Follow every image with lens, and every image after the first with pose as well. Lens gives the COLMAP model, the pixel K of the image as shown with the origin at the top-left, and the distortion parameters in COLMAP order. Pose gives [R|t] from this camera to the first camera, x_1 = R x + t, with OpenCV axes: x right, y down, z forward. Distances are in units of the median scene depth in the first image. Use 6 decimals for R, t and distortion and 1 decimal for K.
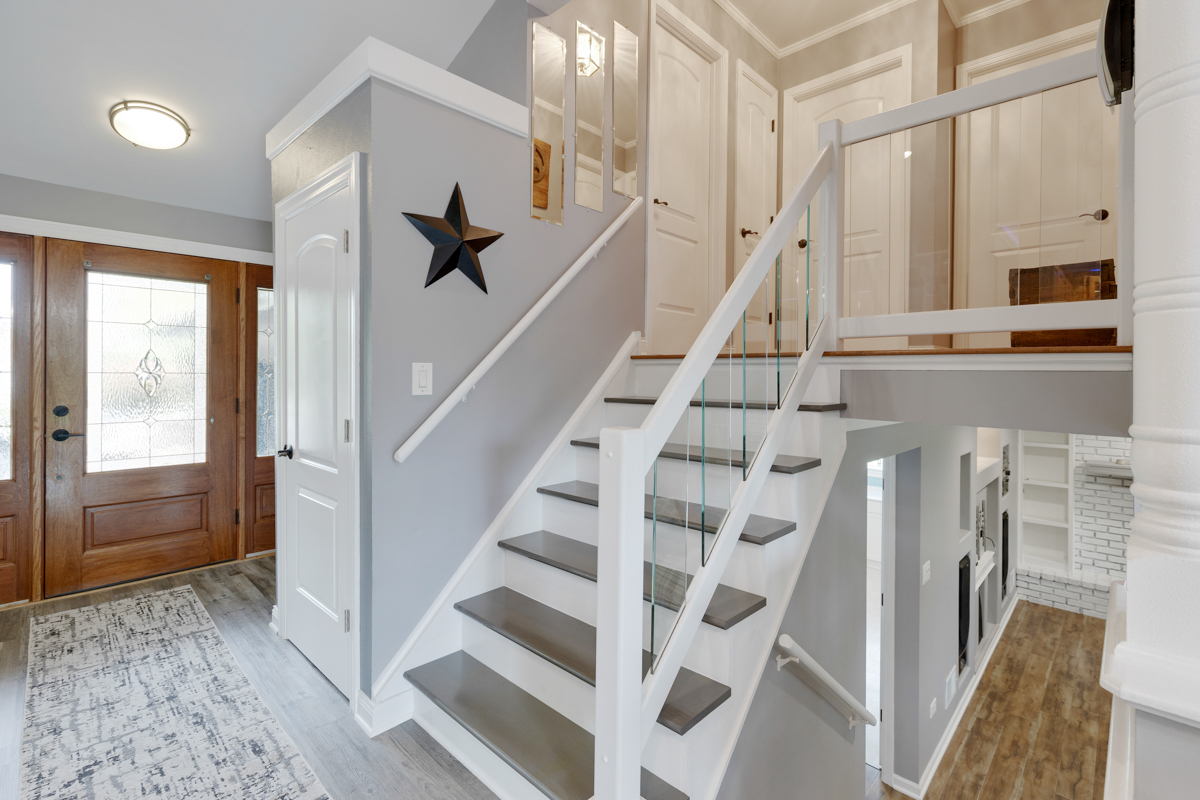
lens RADIAL K [[539.6, 0, 588.7], [0, 539.6, 371.7], [0, 0, 1]] dist [0.000803, -0.000254]
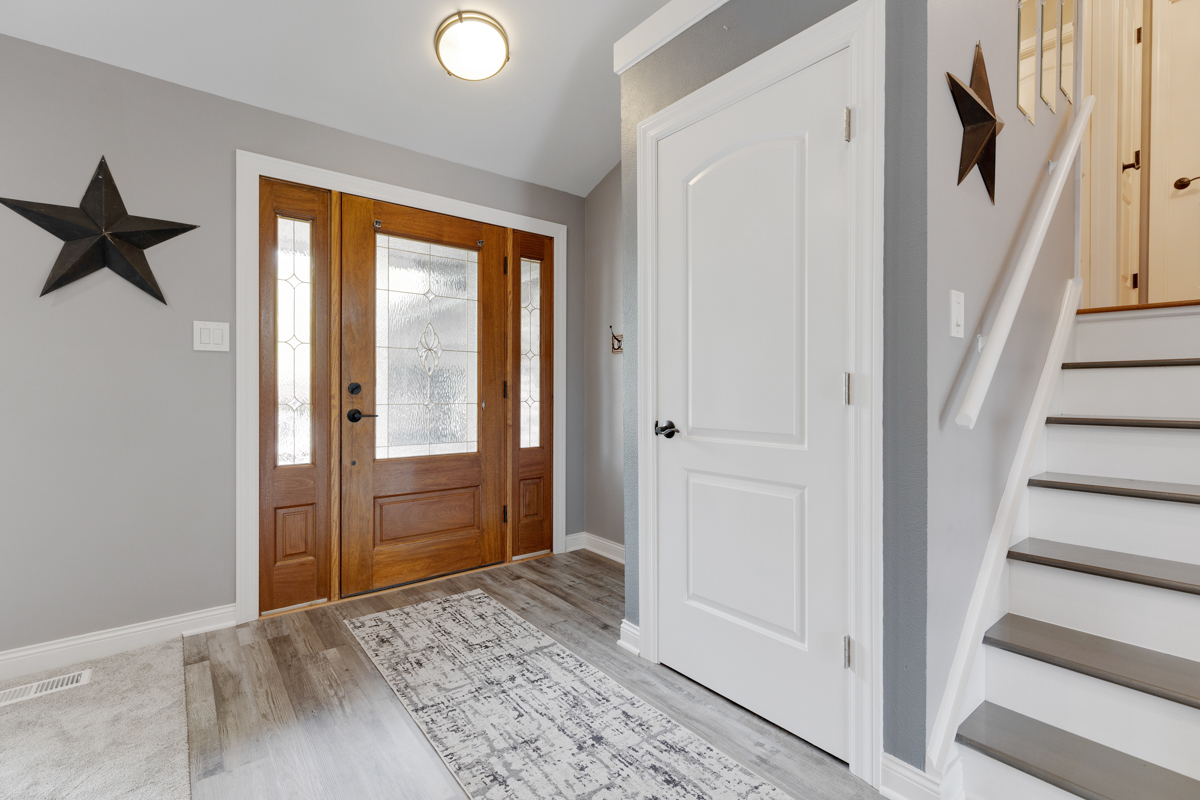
lens RADIAL K [[527.2, 0, 571.4], [0, 527.2, 391.2], [0, 0, 1]] dist [0.010663, 0.000107]
pose [[0.991898, -0.004112, -0.126972, -0.521158], [0.004015, 0.999991, -0.001016, 0.081152], [0.126975, 0.000498, 0.991906, 0.182192]]
